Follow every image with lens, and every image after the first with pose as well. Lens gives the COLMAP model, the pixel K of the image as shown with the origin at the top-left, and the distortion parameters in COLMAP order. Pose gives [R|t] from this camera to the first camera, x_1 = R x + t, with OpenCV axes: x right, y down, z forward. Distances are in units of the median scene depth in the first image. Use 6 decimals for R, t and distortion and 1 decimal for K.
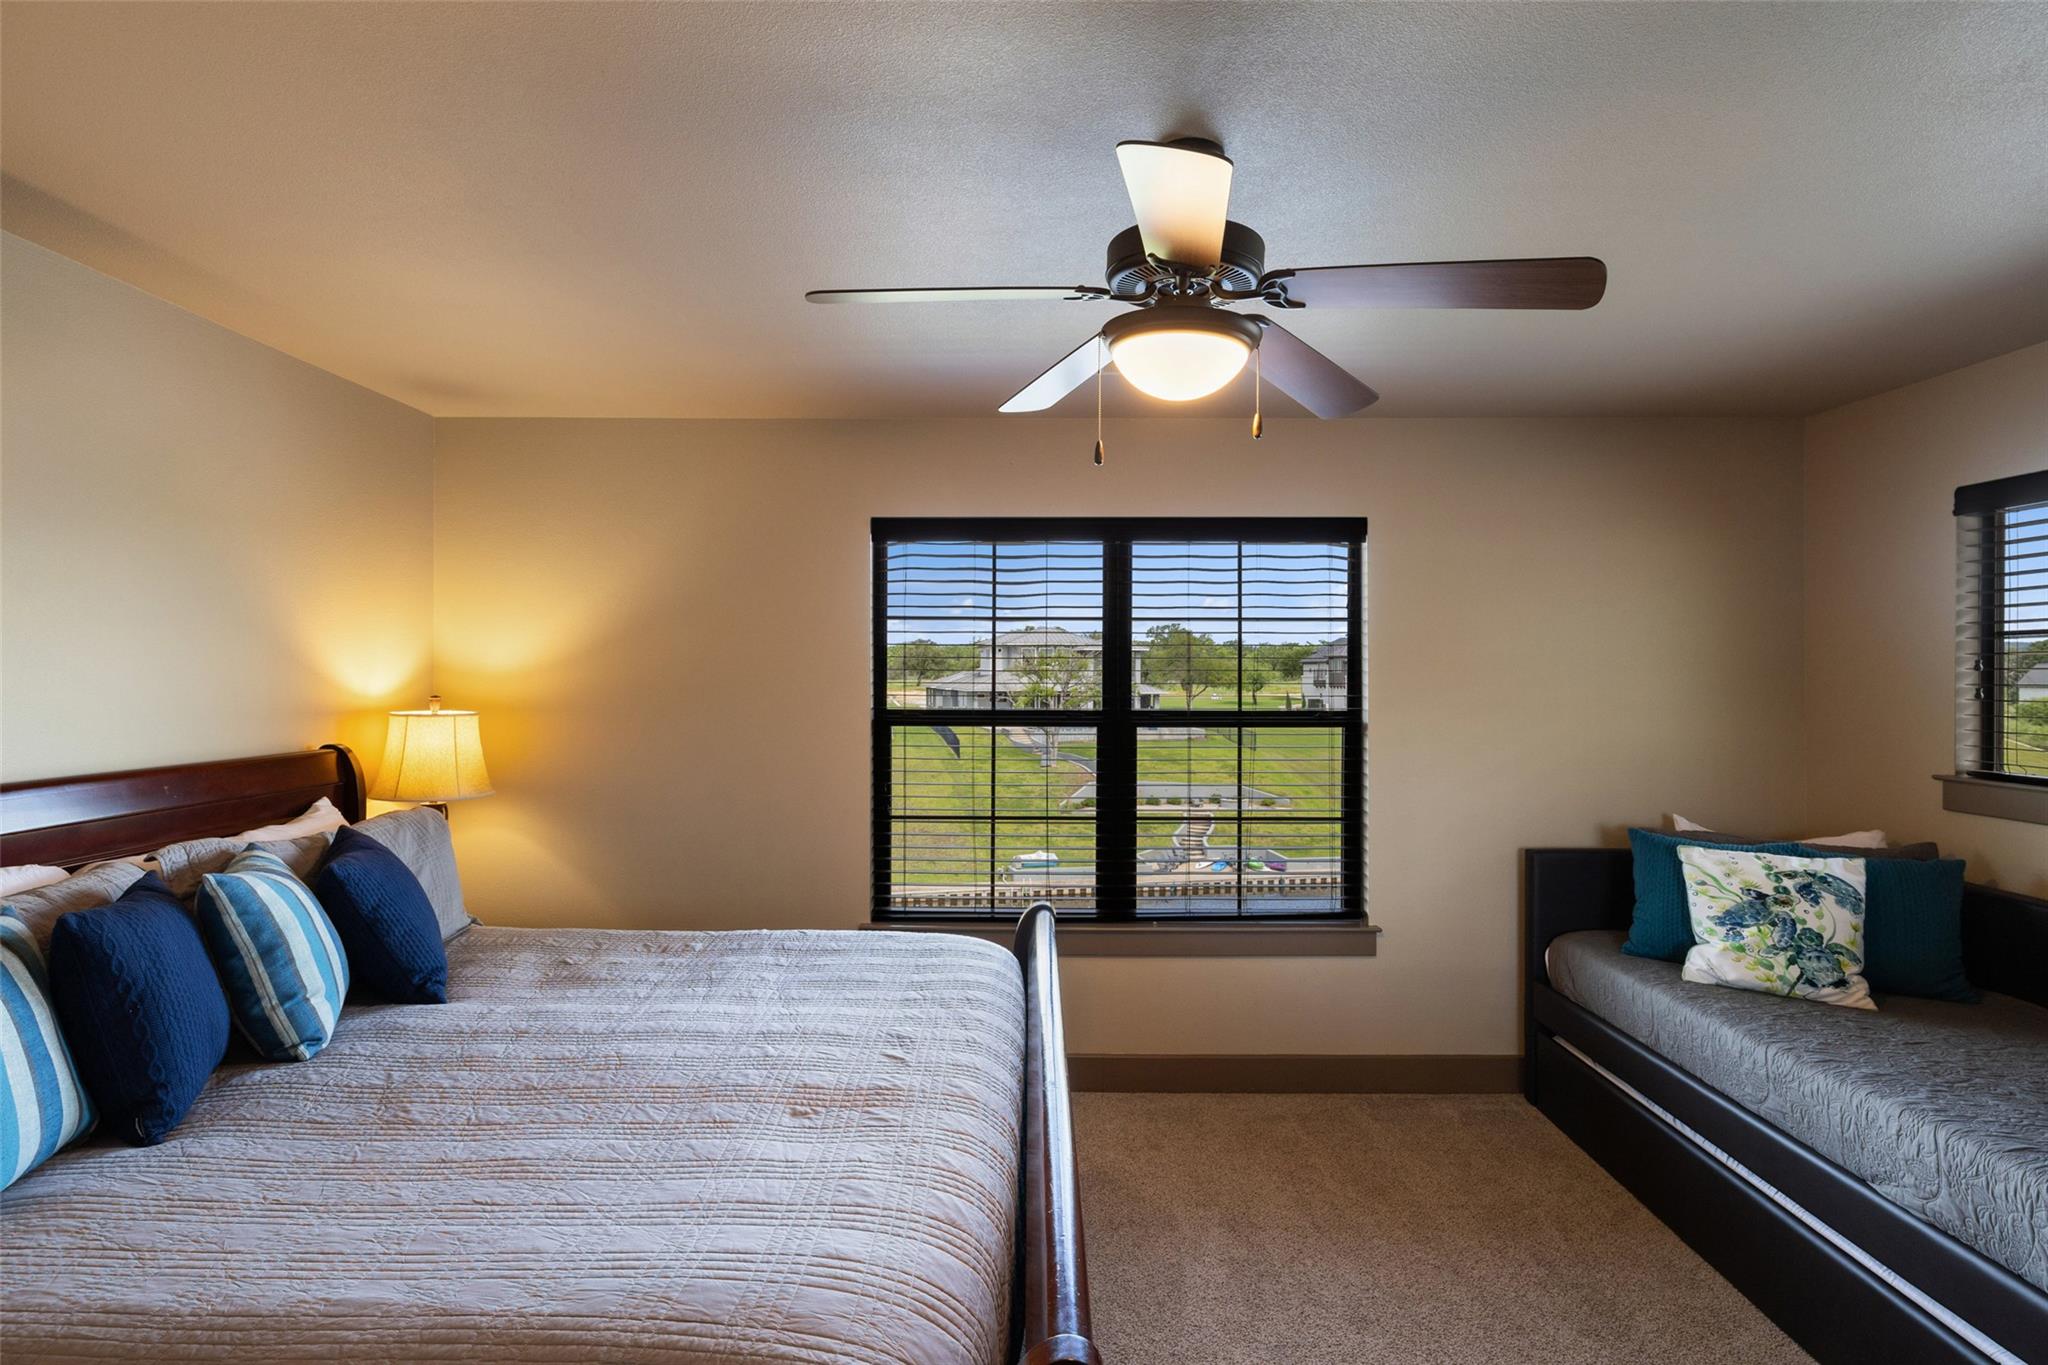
lens RADIAL K [[958.3, 0, 1013.8], [0, 958.3, 684.8], [0, 0, 1]] dist [-0.014006, 0.004790]
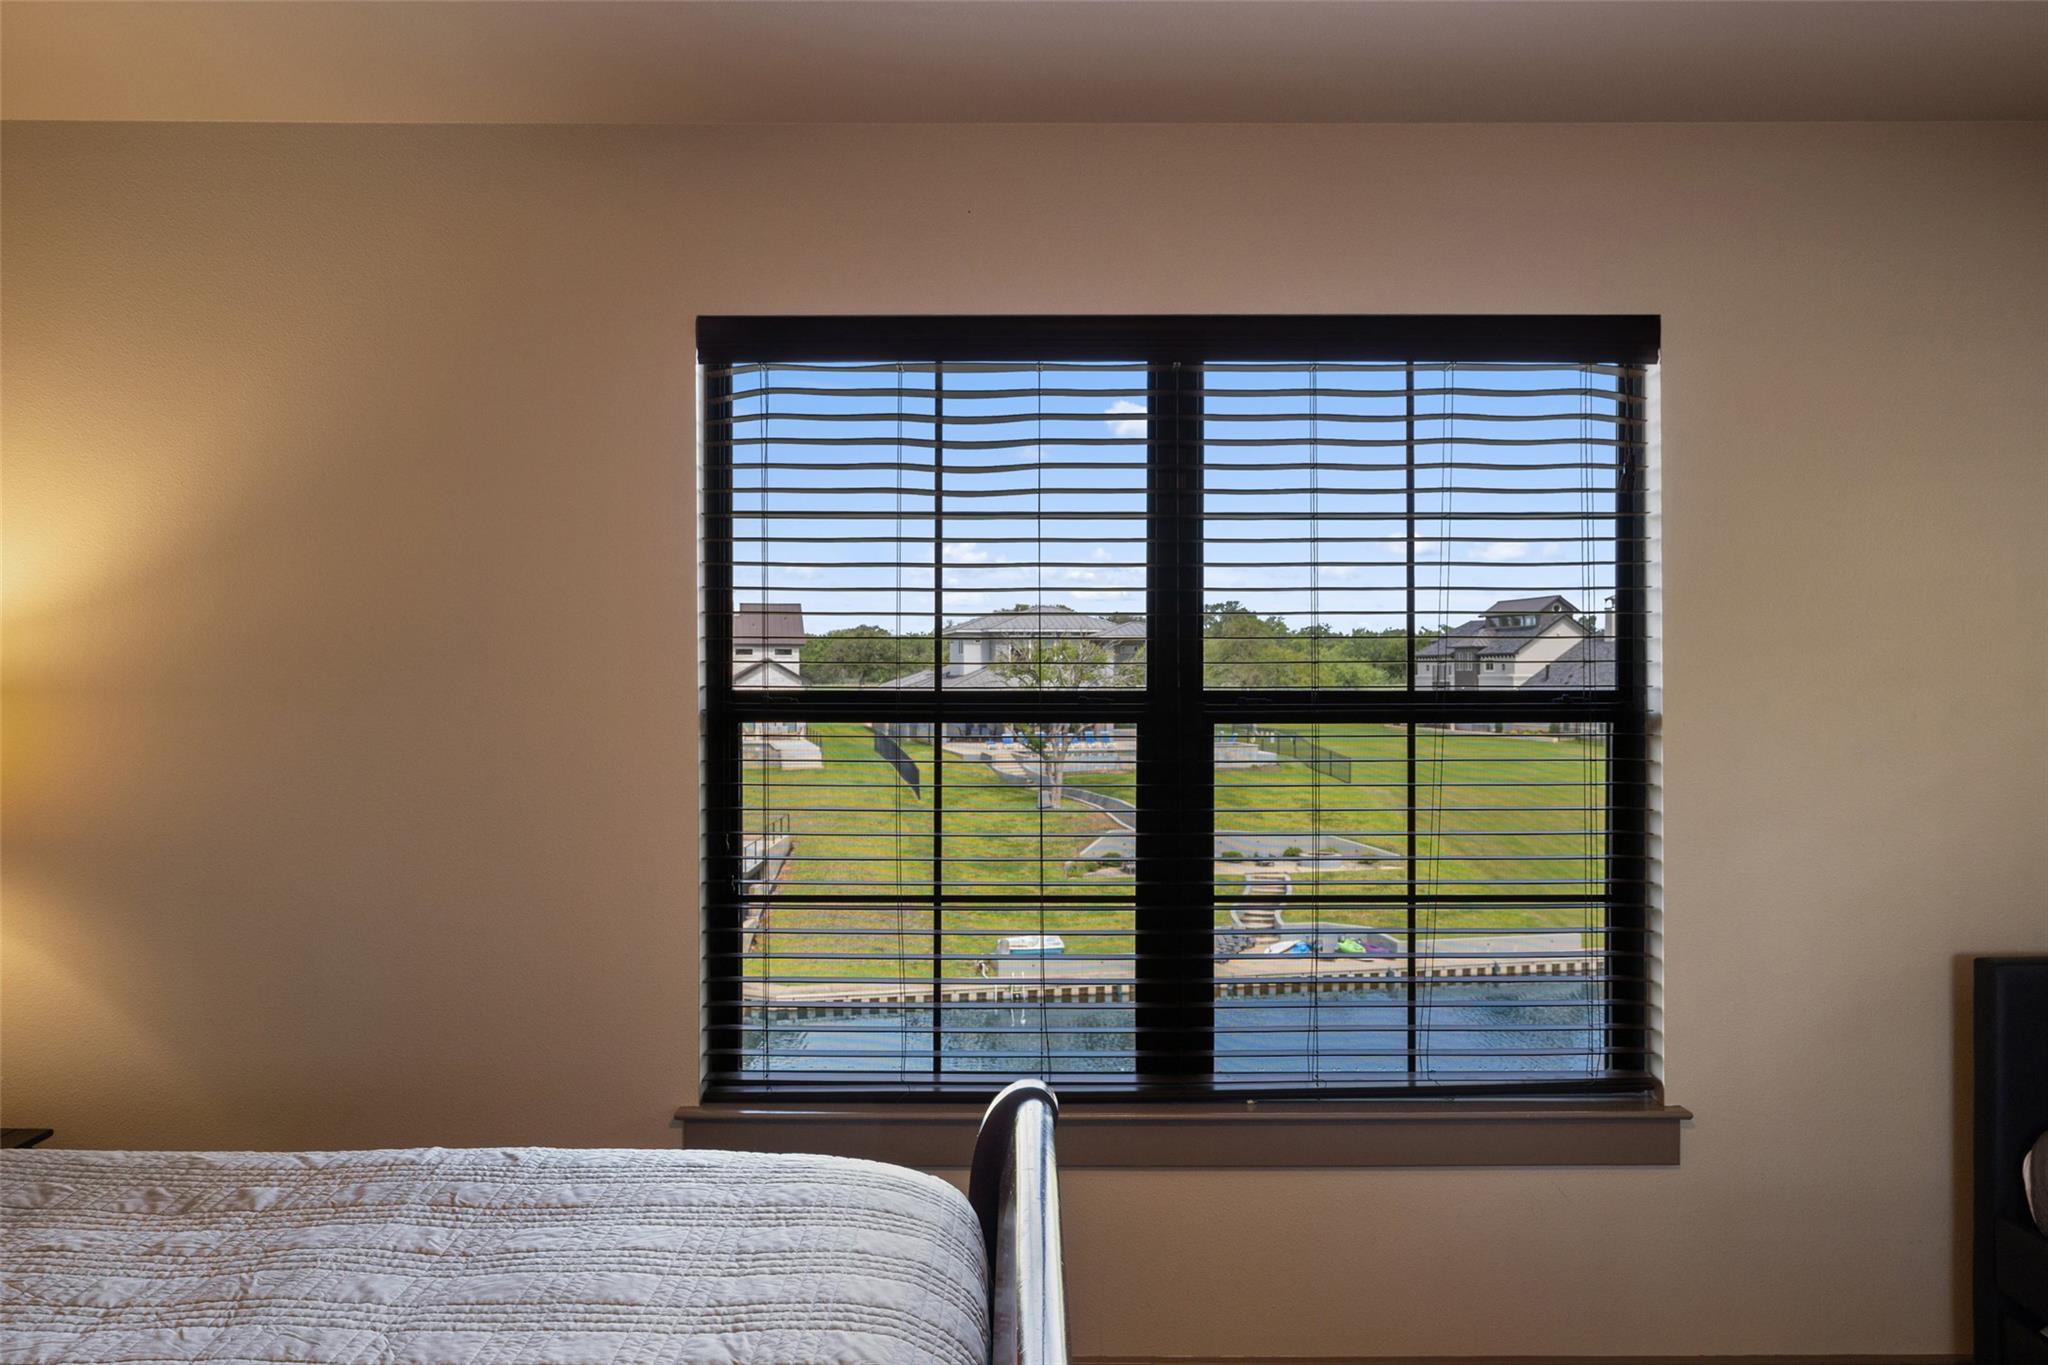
lens RADIAL K [[1455.7, 0, 1015.5], [0, 1455.7, 631.5], [0, 0, 1]] dist [-0.014588, -0.004178]
pose [[0.999929, -0.001620, 0.011770, 0.011989], [0.002006, 0.999458, -0.032873, 0.020977], [-0.011710, 0.032895, 0.999390, 0.216117]]
